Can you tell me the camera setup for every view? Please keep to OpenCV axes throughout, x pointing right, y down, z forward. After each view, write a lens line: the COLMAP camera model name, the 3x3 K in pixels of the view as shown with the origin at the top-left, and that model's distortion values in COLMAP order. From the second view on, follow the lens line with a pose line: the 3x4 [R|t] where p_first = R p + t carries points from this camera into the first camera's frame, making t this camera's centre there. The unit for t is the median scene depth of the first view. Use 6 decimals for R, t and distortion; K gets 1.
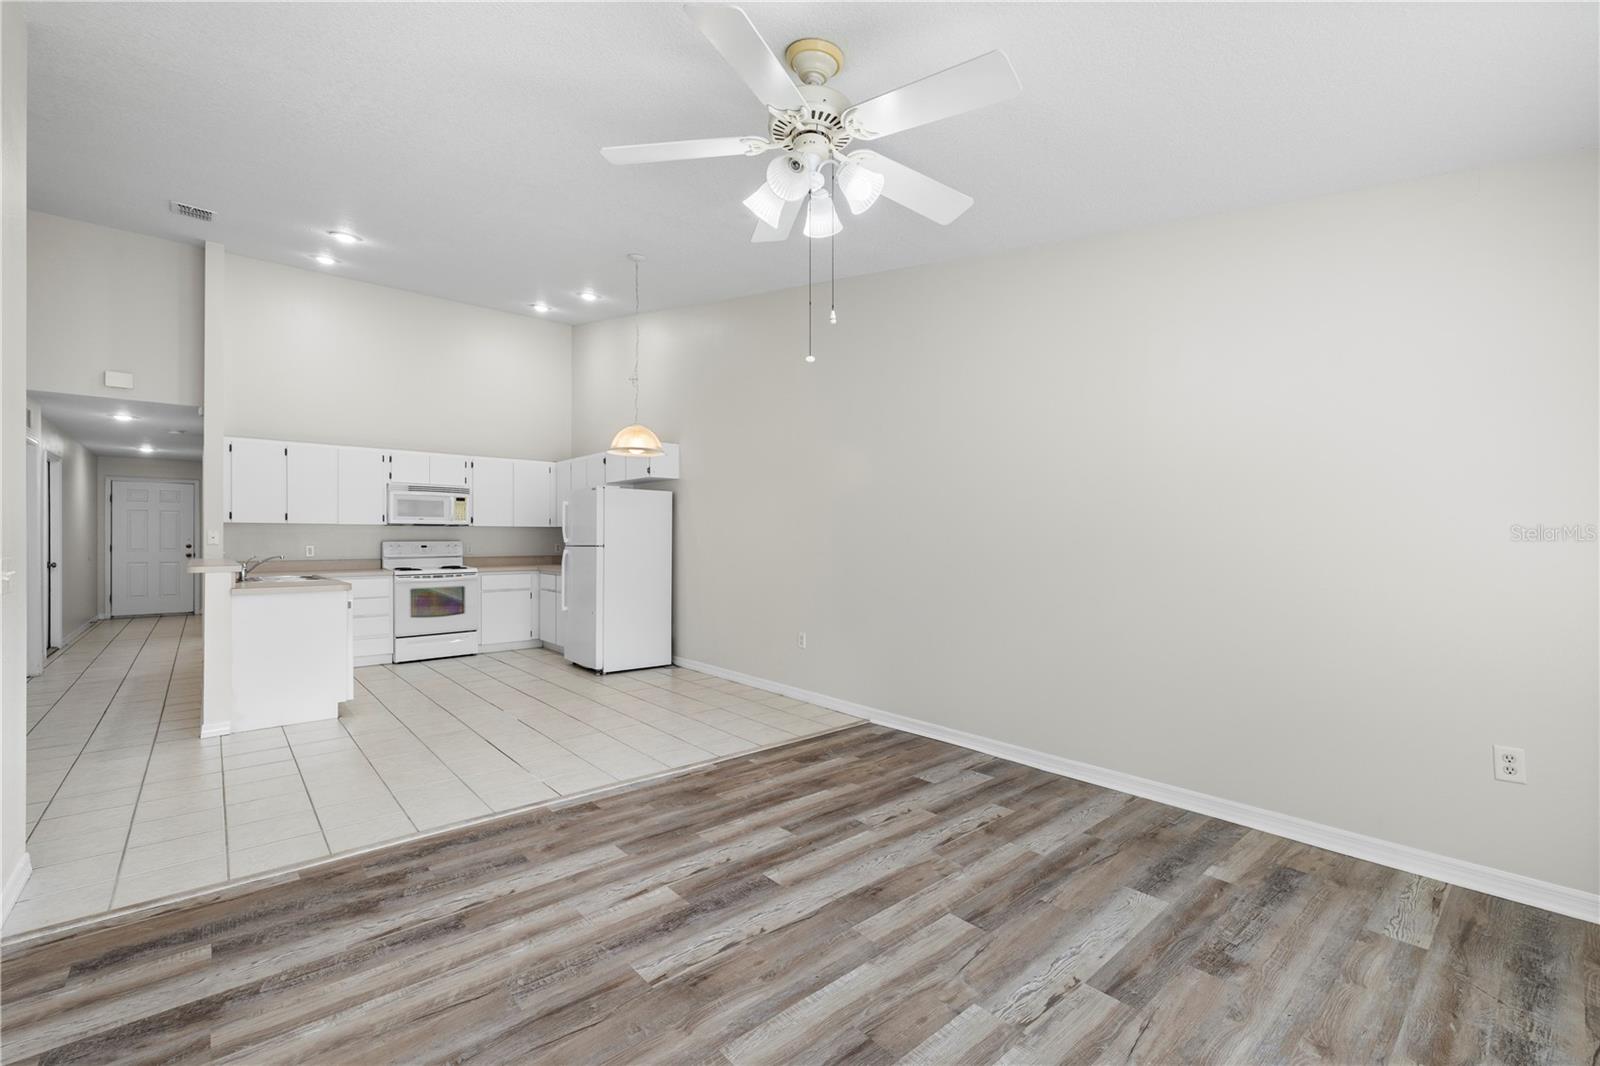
lens RADIAL K [[673.8, 0, 798.4], [0, 673.8, 533.0], [0, 0, 1]] dist [0.001334, 0.000246]
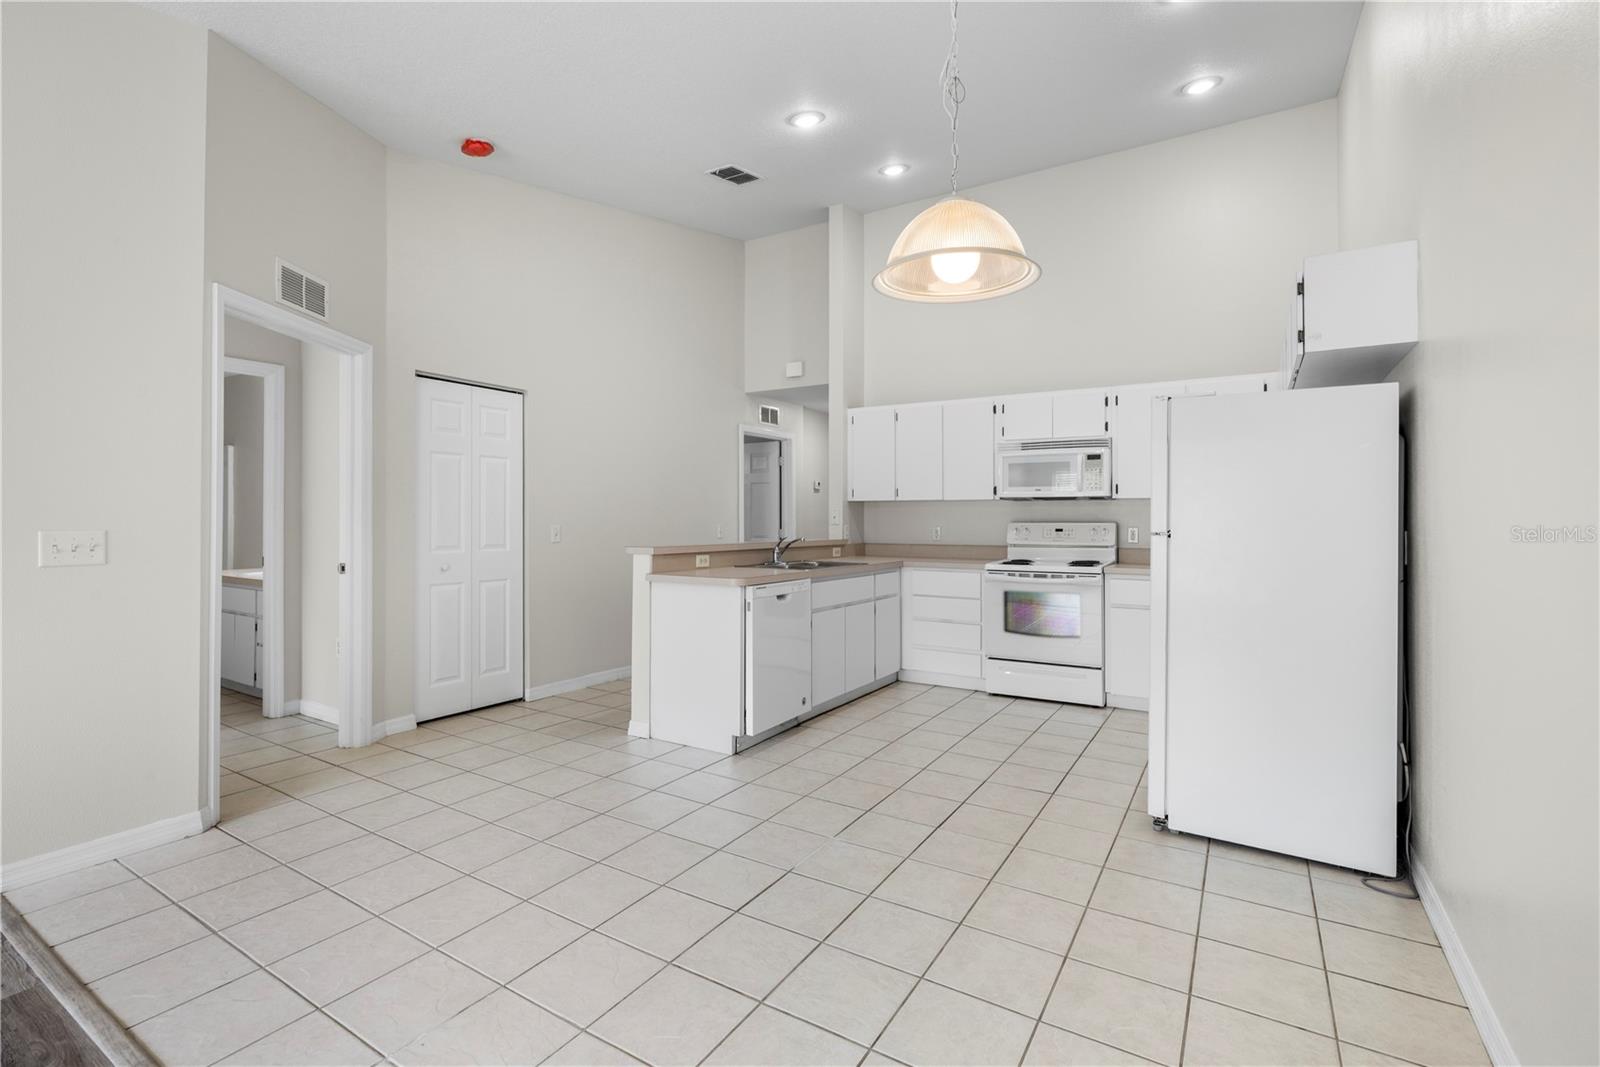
lens RADIAL K [[728.2, 0, 798.4], [0, 728.2, 512.4], [0, 0, 1]] dist [-0.003067, -0.000250]
pose [[0.291417, -0.009599, -0.956548, 0.137160], [0.004525, 0.999952, -0.008656, 0.013287], [0.956585, -0.001806, 0.291447, 0.995400]]
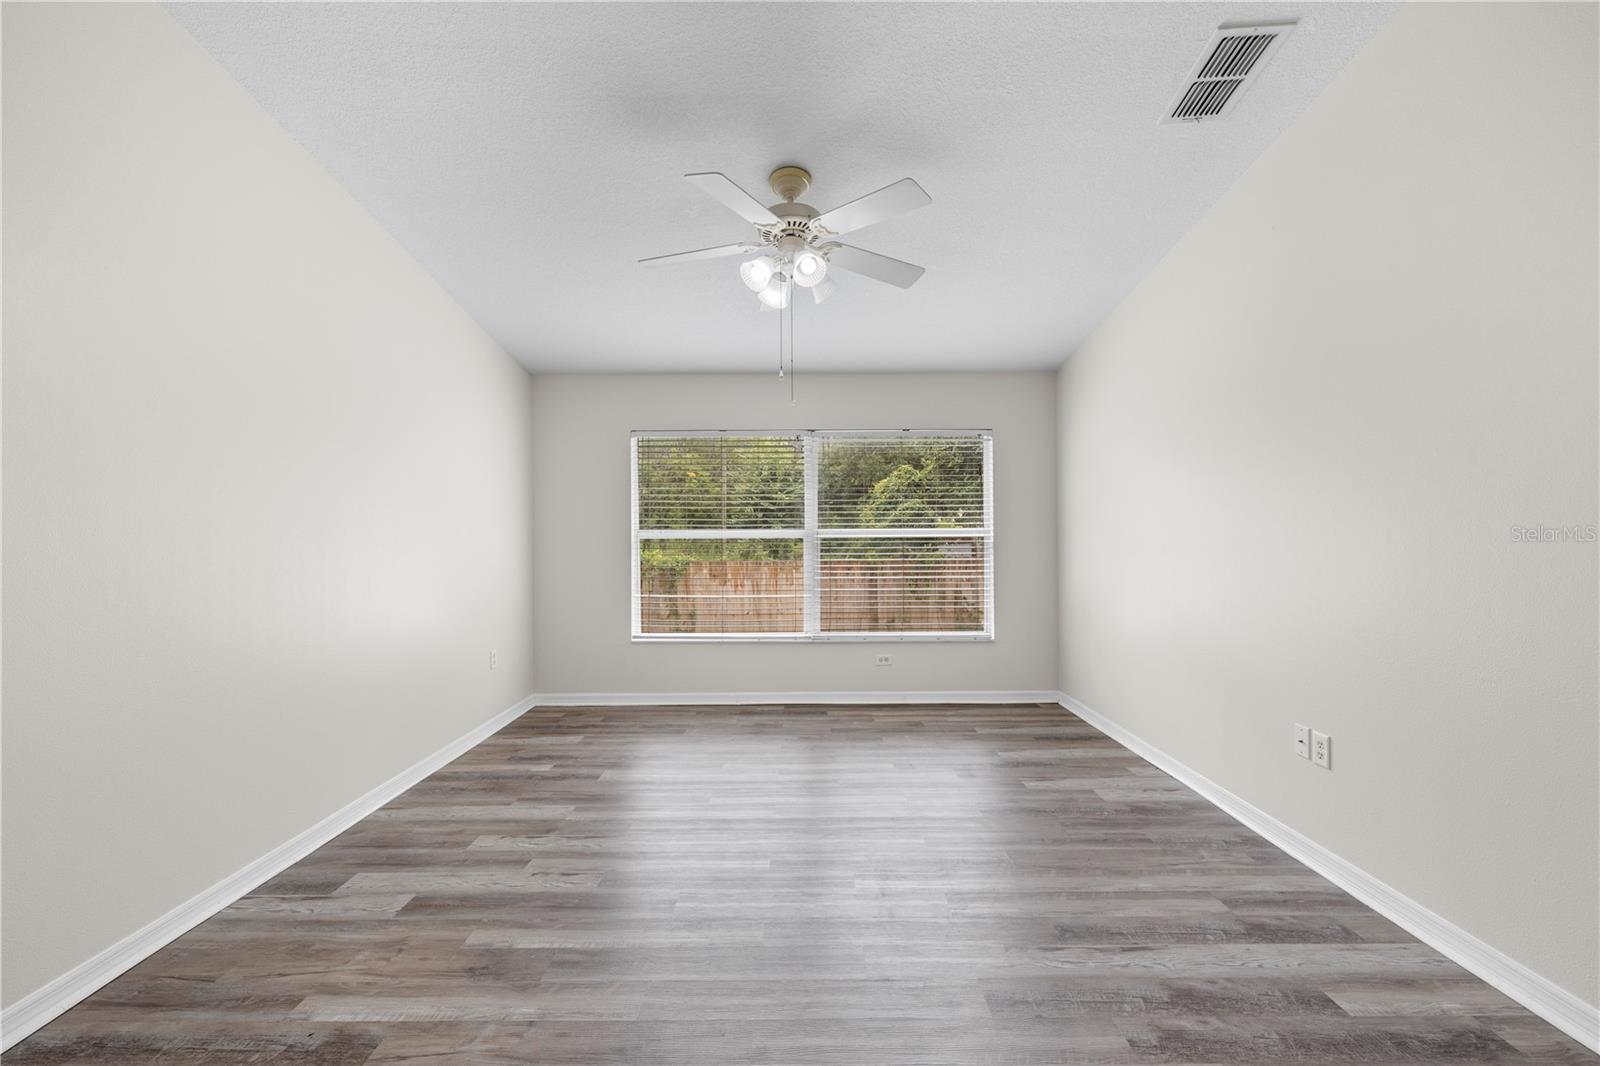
lens RADIAL K [[673.8, 0, 798.4], [0, 673.8, 533.0], [0, 0, 1]] dist [0.001334, 0.000246]
pose [[-0.750020, 0.005084, 0.661396, -0.485960], [0.000197, 0.999972, -0.007464, 0.006034], [-0.661415, -0.005468, -0.750000, 1.113602]]
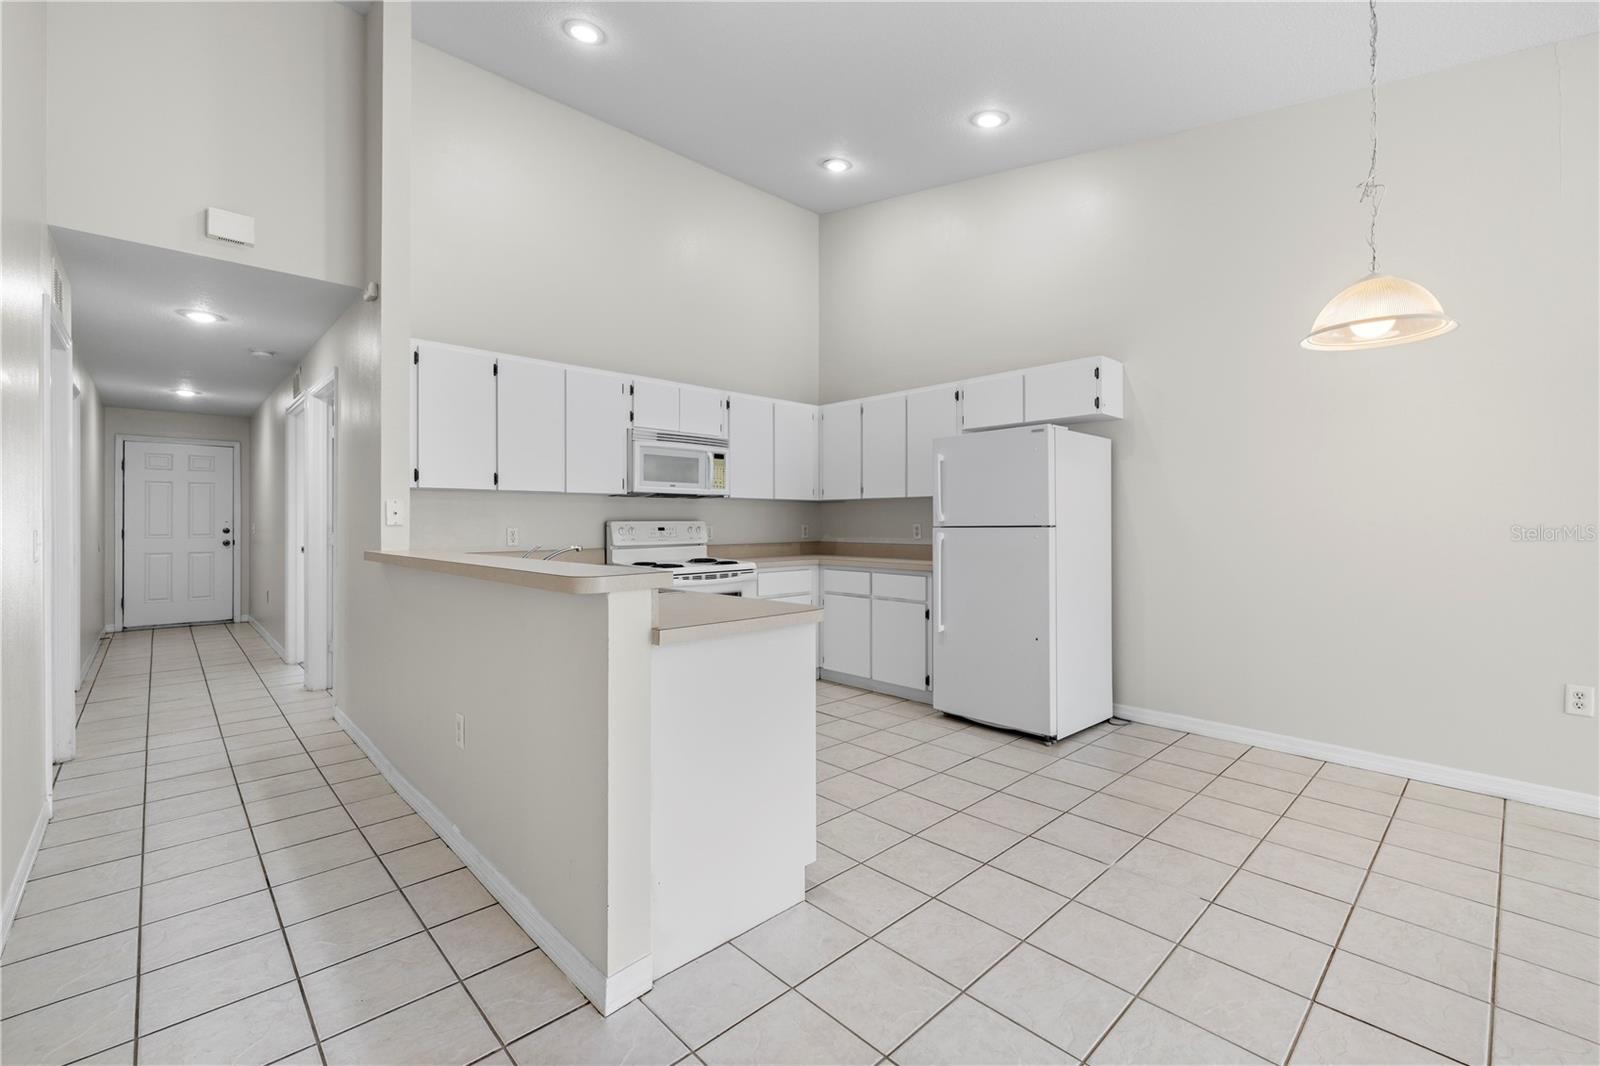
lens RADIAL K [[679.7, 0, 795.5], [0, 679.7, 519.5], [0, 0, 1]] dist [0.001616, 0.000397]
pose [[0.999446, -0.002504, 0.033188, -0.839513], [0.002385, 0.999991, 0.003623, 0.016358], [-0.033197, -0.003542, 0.999443, 0.640554]]
